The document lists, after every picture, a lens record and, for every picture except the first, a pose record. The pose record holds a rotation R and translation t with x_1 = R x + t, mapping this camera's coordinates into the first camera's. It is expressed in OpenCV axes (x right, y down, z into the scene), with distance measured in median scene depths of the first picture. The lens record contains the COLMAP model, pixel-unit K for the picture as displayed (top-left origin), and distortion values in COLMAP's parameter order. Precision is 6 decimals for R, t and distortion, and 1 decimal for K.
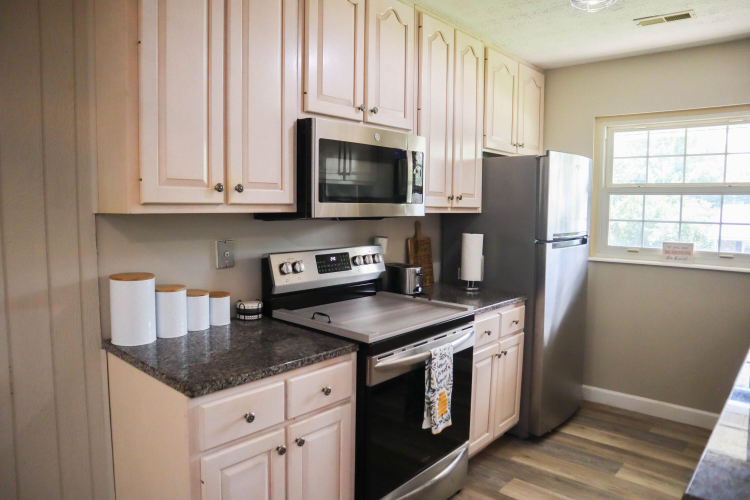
lens RADIAL K [[517.0, 0, 374.6], [0, 517.0, 253.7], [0, 0, 1]] dist [-0.140299, 0.098004]
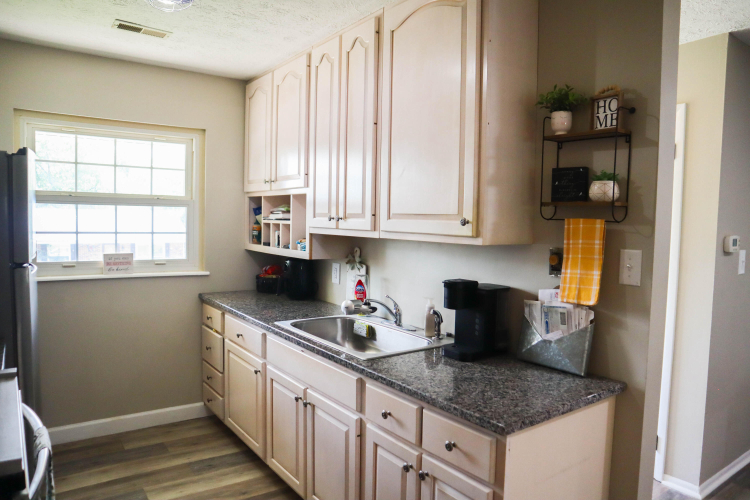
lens RADIAL K [[517.0, 0, 374.6], [0, 517.0, 253.7], [0, 0, 1]] dist [-0.140299, 0.098004]
pose [[0.212996, -0.076580, 0.974047, -0.258301], [0.065153, 0.995818, 0.064045, -0.053287], [-0.974878, 0.049821, 0.217094, 0.287465]]
